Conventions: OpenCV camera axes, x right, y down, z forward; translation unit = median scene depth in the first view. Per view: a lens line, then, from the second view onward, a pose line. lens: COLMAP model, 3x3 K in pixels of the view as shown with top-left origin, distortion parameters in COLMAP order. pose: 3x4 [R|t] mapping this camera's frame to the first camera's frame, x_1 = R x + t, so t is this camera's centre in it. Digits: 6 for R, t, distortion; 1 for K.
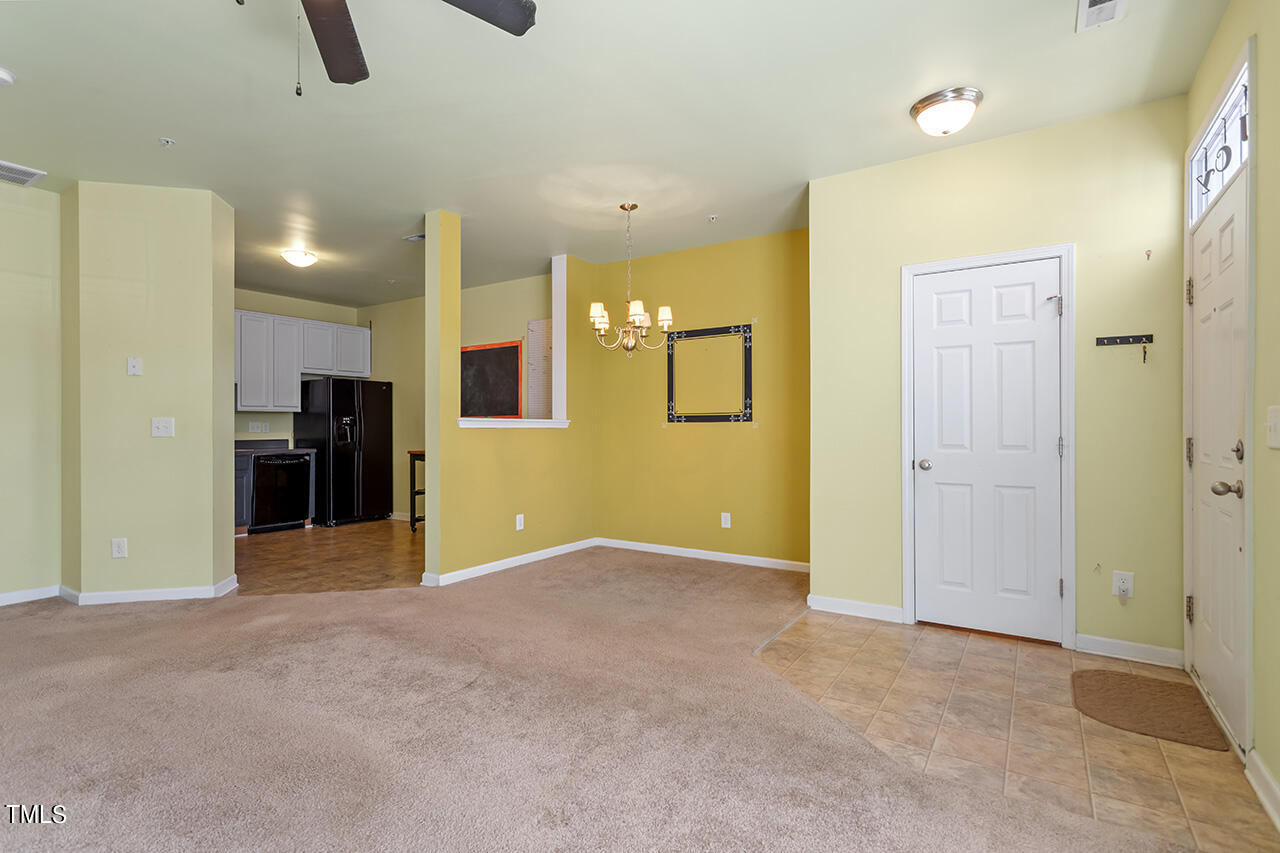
lens RADIAL K [[607.5, 0, 638.0], [0, 607.5, 424.8], [0, 0, 1]] dist [0.002068, 0.001305]
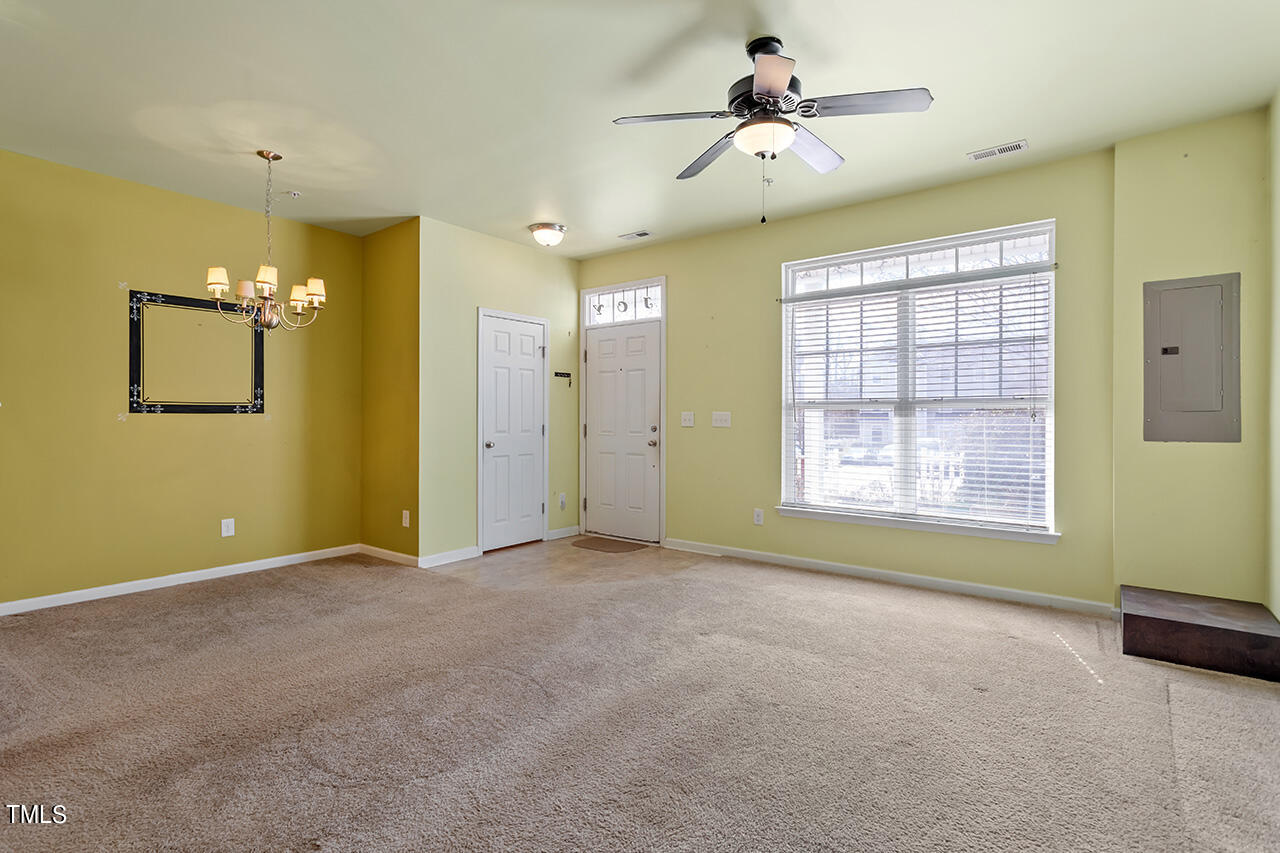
lens RADIAL K [[607.5, 0, 638.0], [0, 607.5, 424.8], [0, 0, 1]] dist [0.002068, 0.001305]
pose [[0.081766, -0.011926, 0.996580, -0.673422], [-0.005193, 0.999910, 0.012392, -0.002355], [-0.996638, -0.006189, 0.081697, 0.355388]]
